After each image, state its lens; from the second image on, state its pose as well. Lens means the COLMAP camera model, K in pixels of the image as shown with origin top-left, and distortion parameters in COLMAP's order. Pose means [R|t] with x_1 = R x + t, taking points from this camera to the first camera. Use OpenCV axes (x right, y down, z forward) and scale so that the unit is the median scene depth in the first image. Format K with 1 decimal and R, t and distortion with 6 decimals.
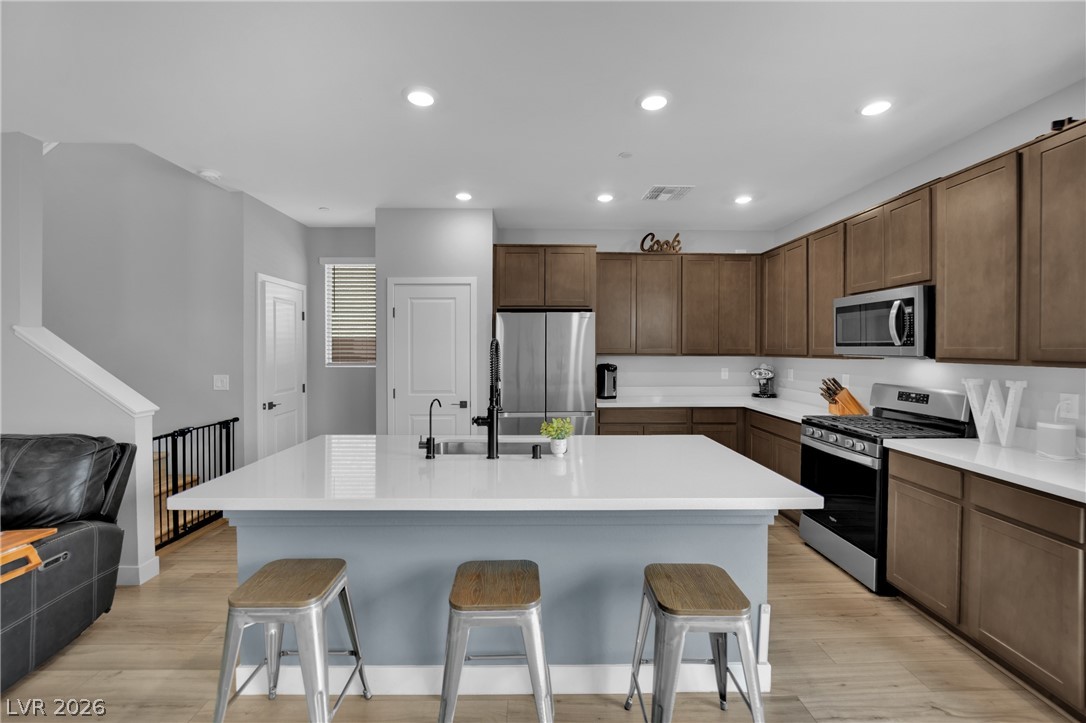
lens RADIAL K [[446.5, 0, 551.0], [0, 446.5, 361.1], [0, 0, 1]] dist [-0.015824, -0.005707]
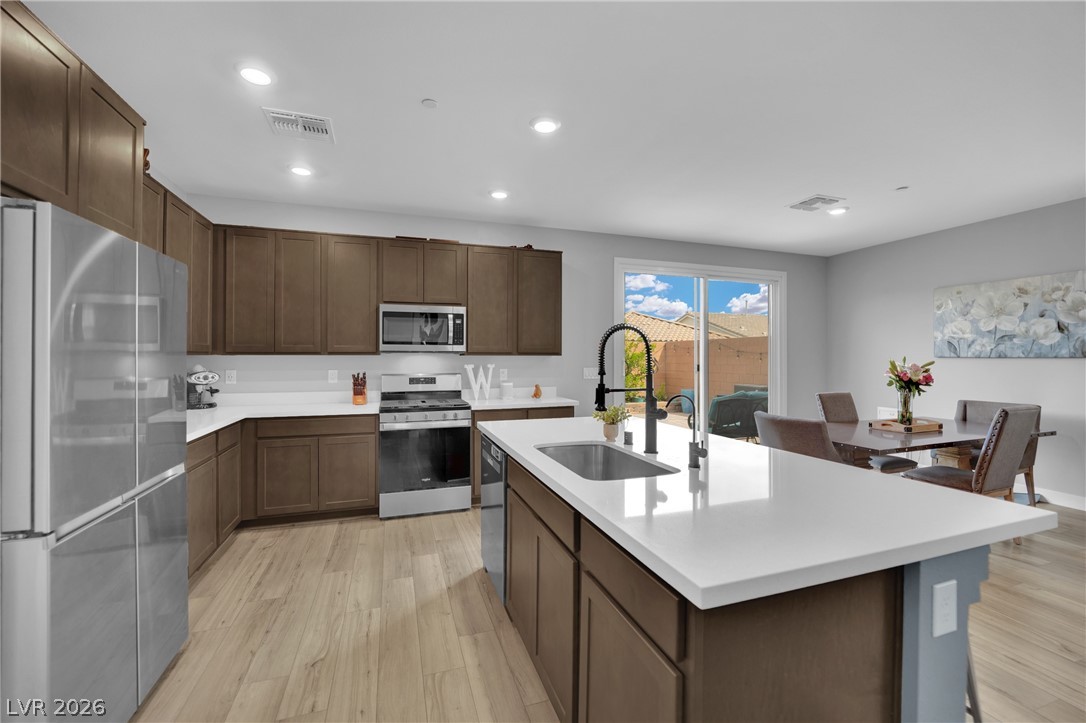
lens RADIAL K [[453.6, 0, 549.7], [0, 453.6, 357.4], [0, 0, 1]] dist [-0.014856, -0.000735]
pose [[-0.293538, 0.001635, 0.955946, -0.517486], [0.028636, 0.999565, 0.007084, 0.004970], [-0.955518, 0.029454, -0.293457, 0.753172]]
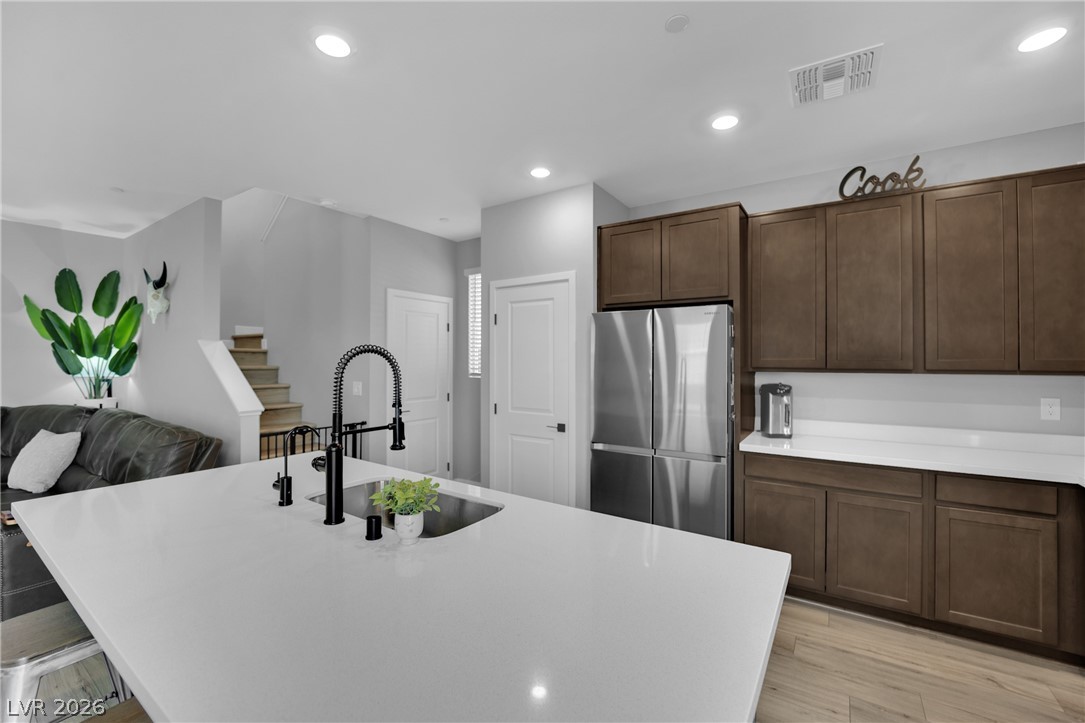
lens RADIAL K [[456.3, 0, 519.2], [0, 456.3, 355.8], [0, 0, 1]] dist [-0.023123, -0.000462]
pose [[0.804253, -0.002191, -0.594282, 0.246582], [-0.019990, 0.999328, -0.030738, -0.006969], [0.593950, 0.036601, 0.803669, 0.292443]]
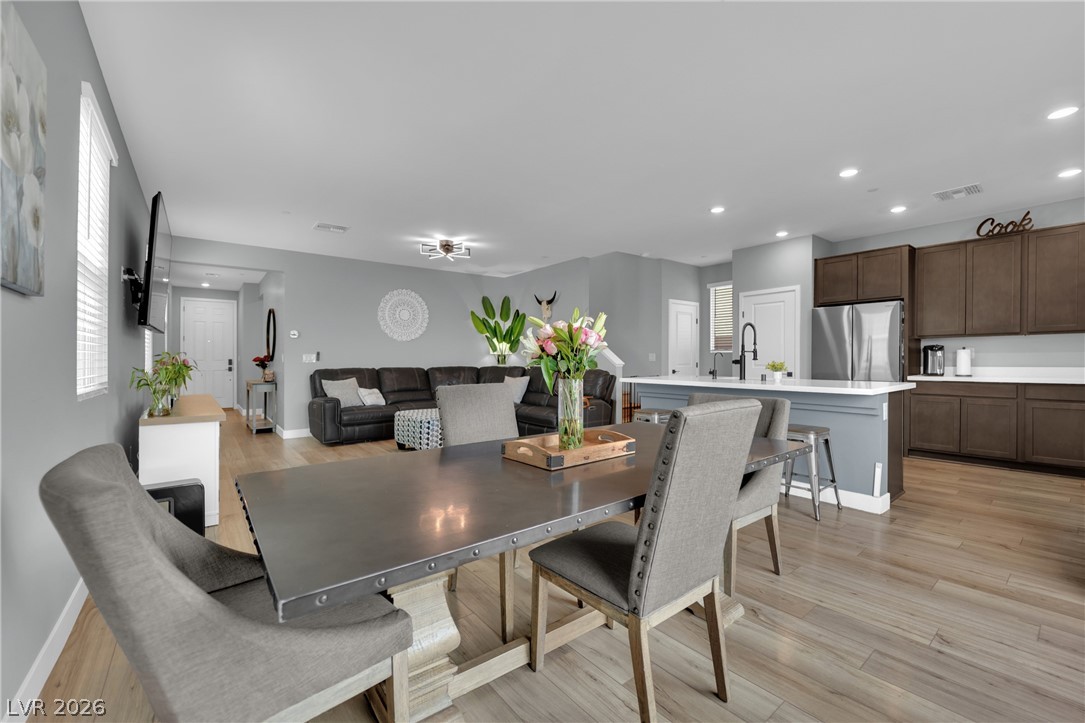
lens RADIAL K [[431.9, 0, 534.6], [0, 431.9, 366.3], [0, 0, 1]] dist [-0.021809, -0.000066]
pose [[0.587358, 0.009654, -0.809270, 0.454418], [-0.020376, 0.999788, -0.002862, 0.095012], [0.809071, 0.018171, 0.587430, -0.489413]]
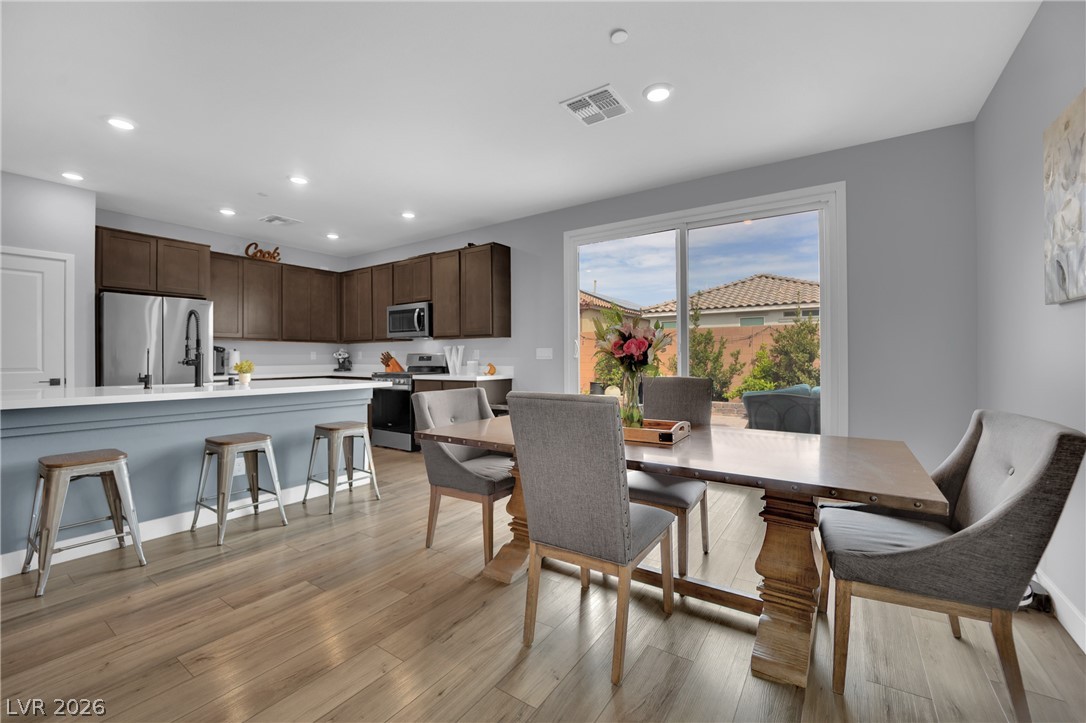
lens RADIAL K [[443.0, 0, 545.0], [0, 443.0, 358.3], [0, 0, 1]] dist [-0.018669, -0.000135]
pose [[0.586090, -0.002154, 0.810243, -0.345174], [0.026601, 0.999509, -0.016584, 0.093216], [-0.809809, 0.031273, 0.585859, -0.437948]]
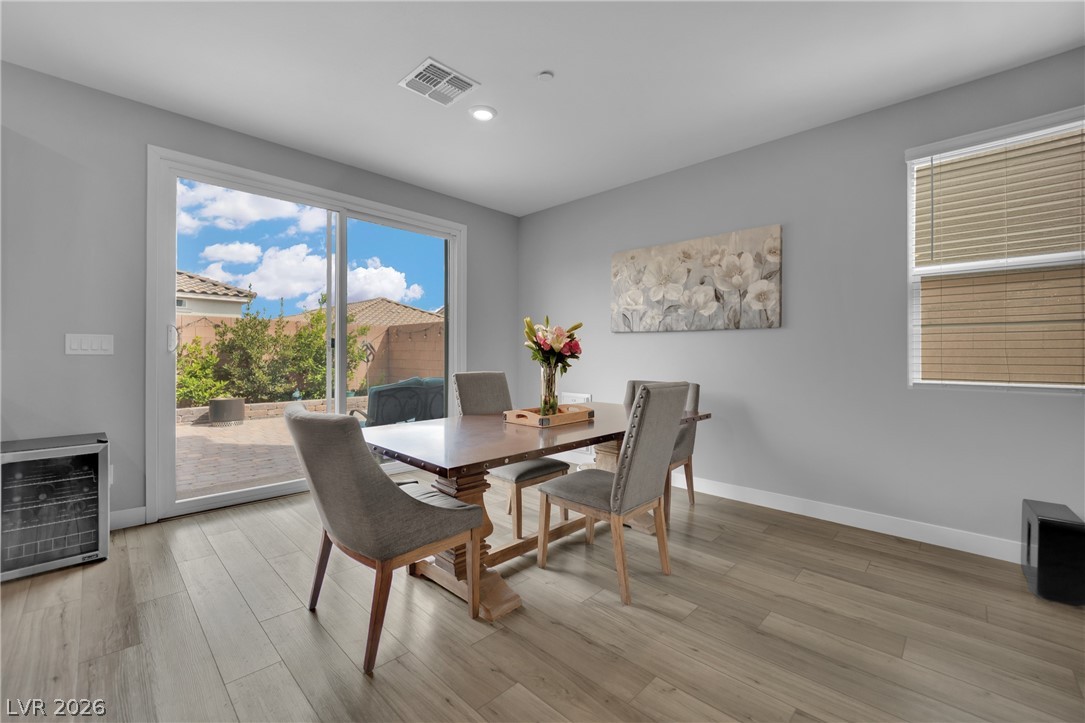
lens RADIAL K [[445.7, 0, 545.5], [0, 445.7, 352.6], [0, 0, 1]] dist [-0.021580, 0.000050]
pose [[-0.692236, -0.000960, 0.721670, -0.306557], [0.013193, 0.999815, 0.013985, 0.072956], [-0.721550, 0.019201, -0.692096, 0.232323]]
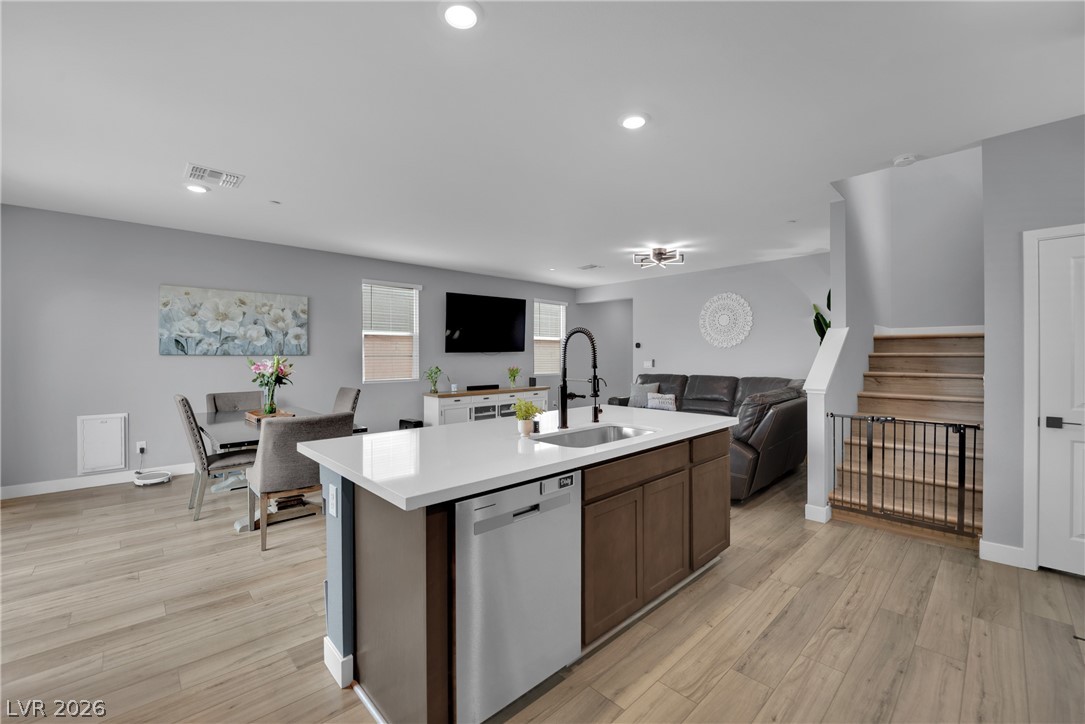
lens RADIAL K [[450.1, 0, 545.4], [0, 450.1, 358.0], [0, 0, 1]] dist [-0.018159, -0.000137]
pose [[-0.746143, 0.004990, -0.665767, 0.361602], [-0.018610, 0.999425, 0.028348, -0.000715], [0.665526, 0.033542, -0.745621, 0.959398]]
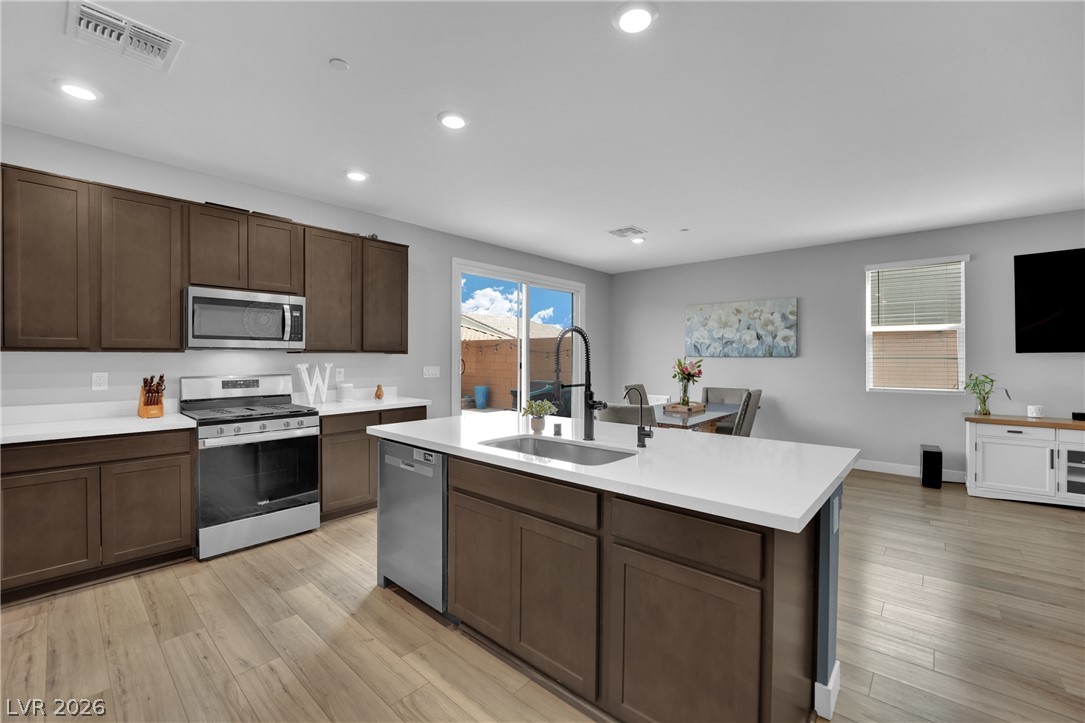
lens RADIAL K [[450.1, 0, 545.4], [0, 450.1, 357.5], [0, 0, 1]] dist [-0.018159, -0.000137]
pose [[-0.723340, -0.001940, 0.690489, -0.425811], [0.019222, 0.999552, 0.022945, -0.000349], [-0.690224, 0.029870, -0.722979, 0.944926]]
